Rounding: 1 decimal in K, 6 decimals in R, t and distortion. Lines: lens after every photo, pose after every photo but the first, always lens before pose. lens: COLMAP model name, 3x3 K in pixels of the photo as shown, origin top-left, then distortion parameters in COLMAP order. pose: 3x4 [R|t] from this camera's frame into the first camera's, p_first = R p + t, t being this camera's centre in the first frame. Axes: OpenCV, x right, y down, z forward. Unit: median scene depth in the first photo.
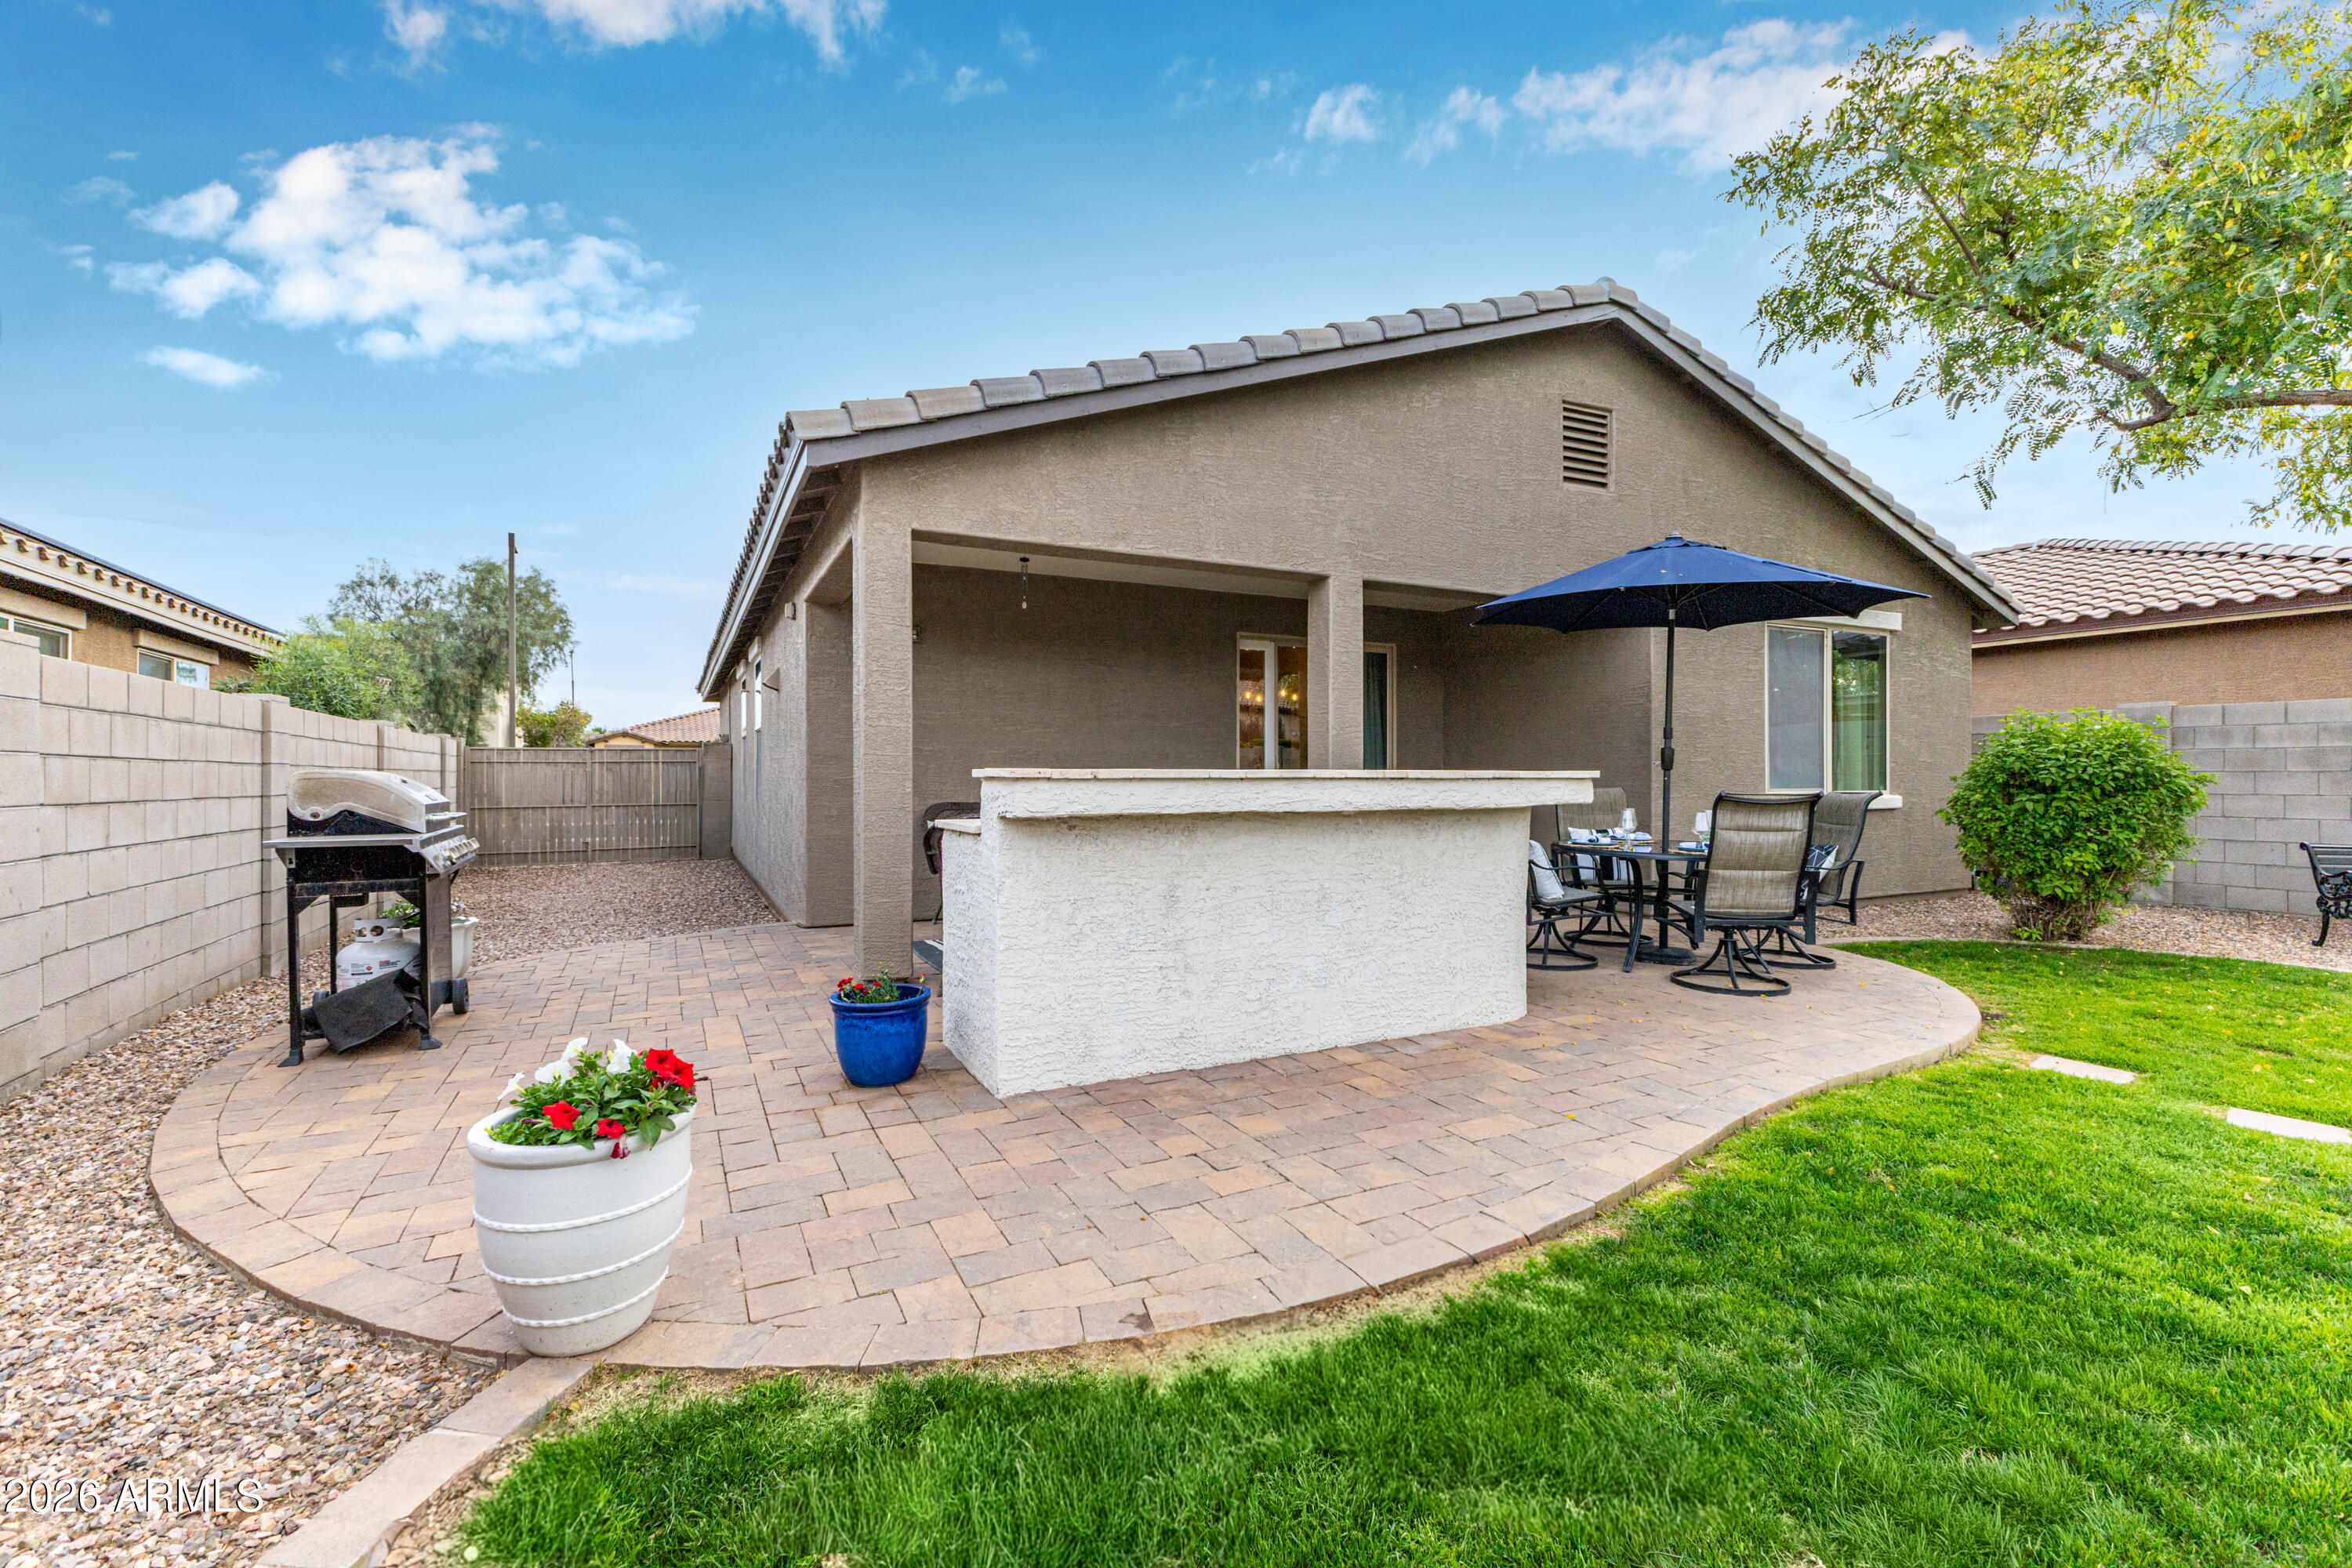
lens RADIAL K [[1011.8, 0, 1174.9], [0, 1011.8, 772.2], [0, 0, 1]] dist [0.014972, -0.004168]
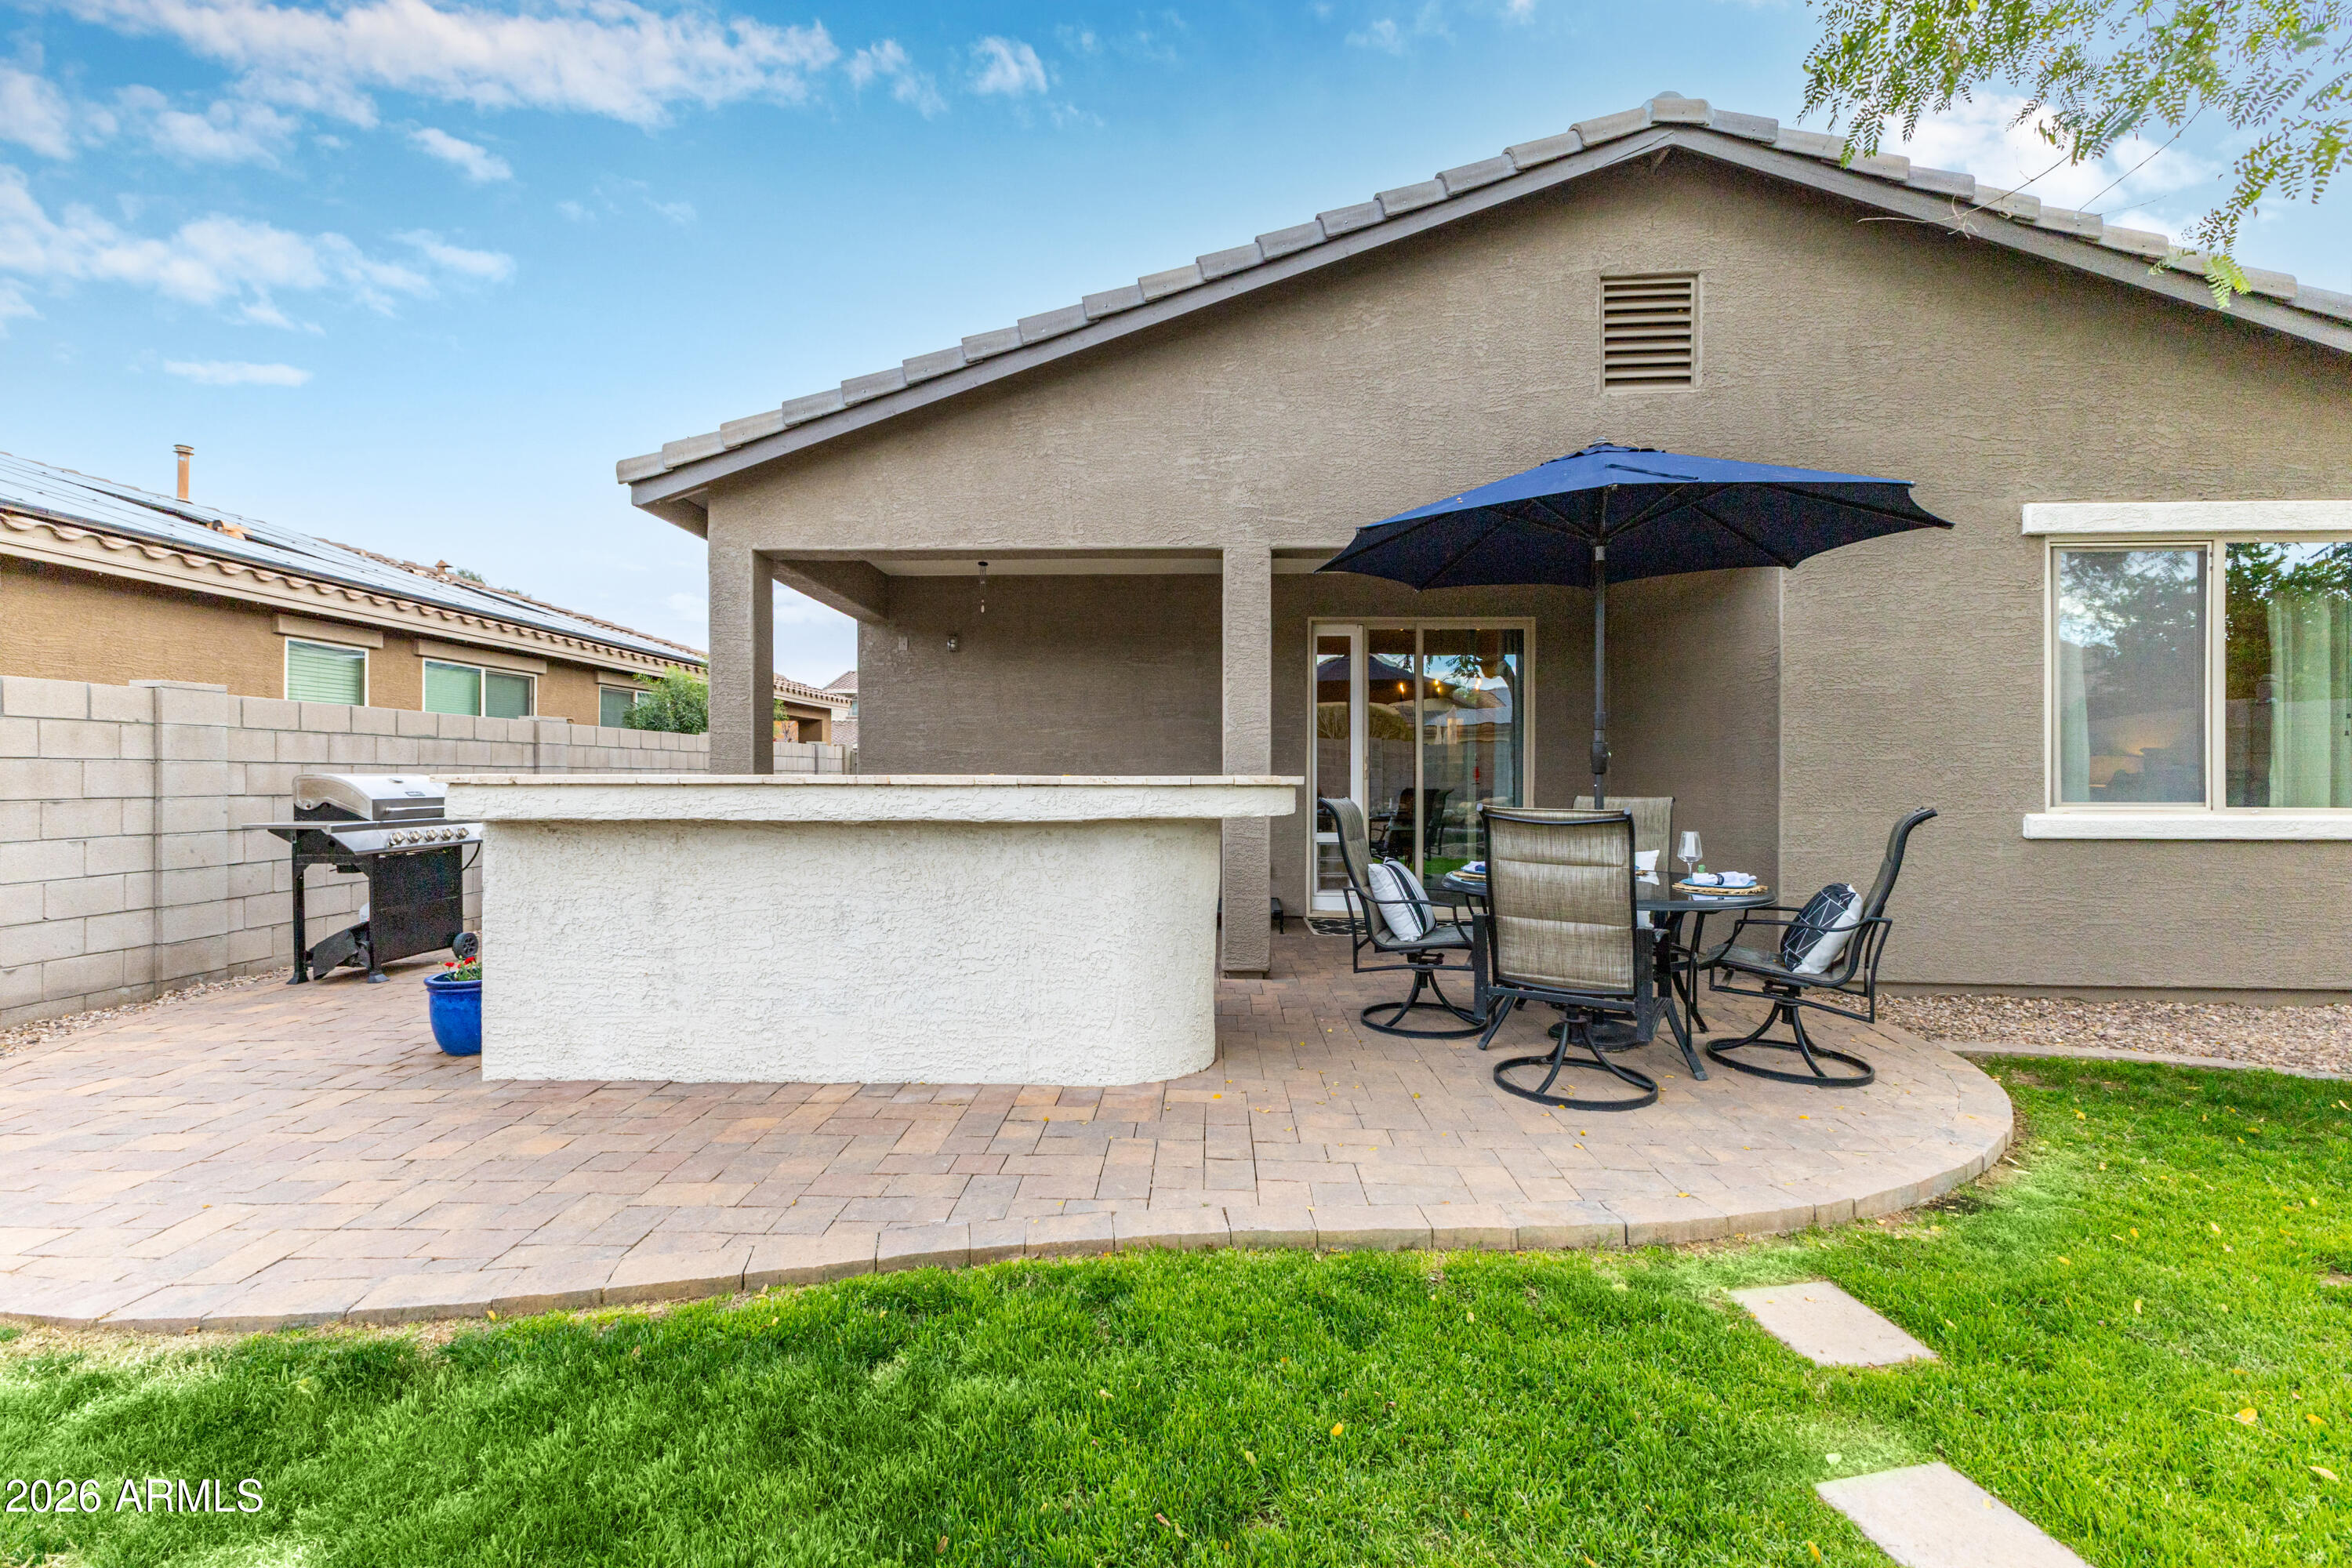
lens RADIAL K [[1011.8, 0, 1177.1], [0, 1011.8, 771.5], [0, 0, 1]] dist [0.014972, -0.004168]
pose [[0.875397, 0.000175, -0.483405, 0.584595], [-0.000081, 1.000000, 0.000215, -0.003699], [0.483405, -0.000149, 0.875397, 0.241627]]
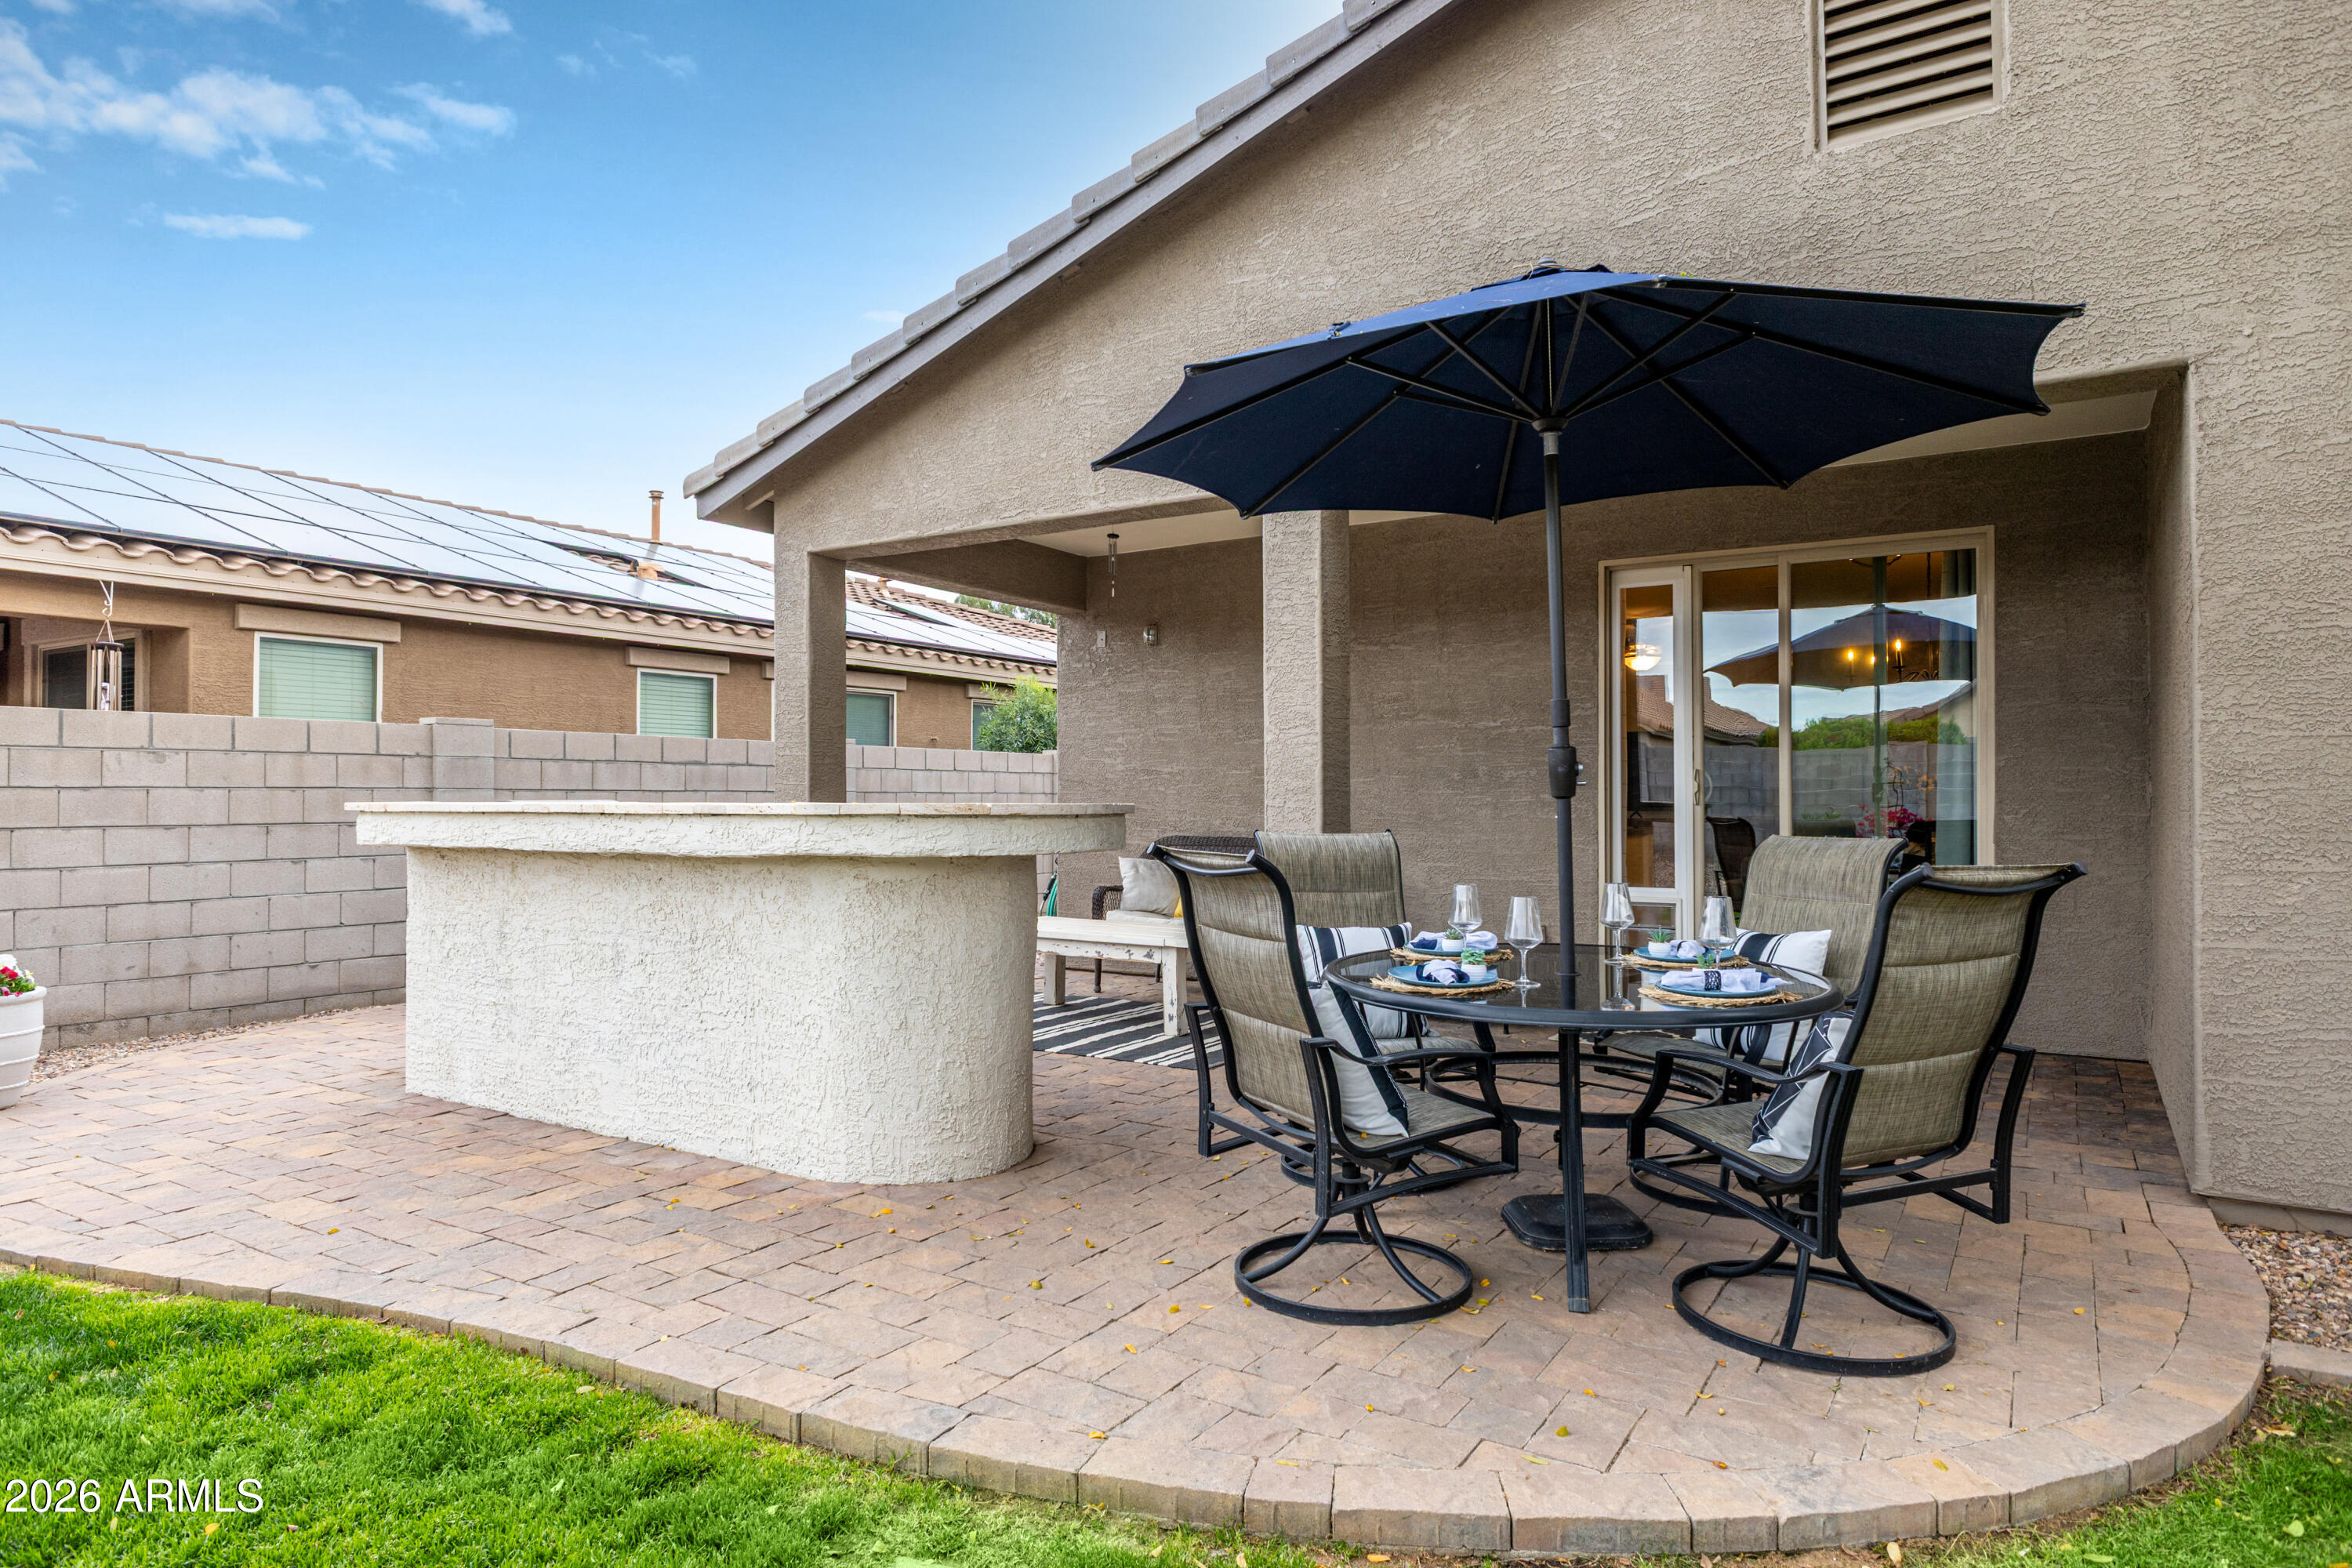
lens RADIAL K [[1367.5, 0, 1176.5], [0, 1367.5, 775.0], [0, 0, 1]] dist [0.015698, -0.011292]
pose [[0.504083, -0.014466, -0.863534, 0.936715], [0.004557, 0.999890, -0.014090, -0.004571], [0.863643, 0.003167, 0.504094, 0.570542]]
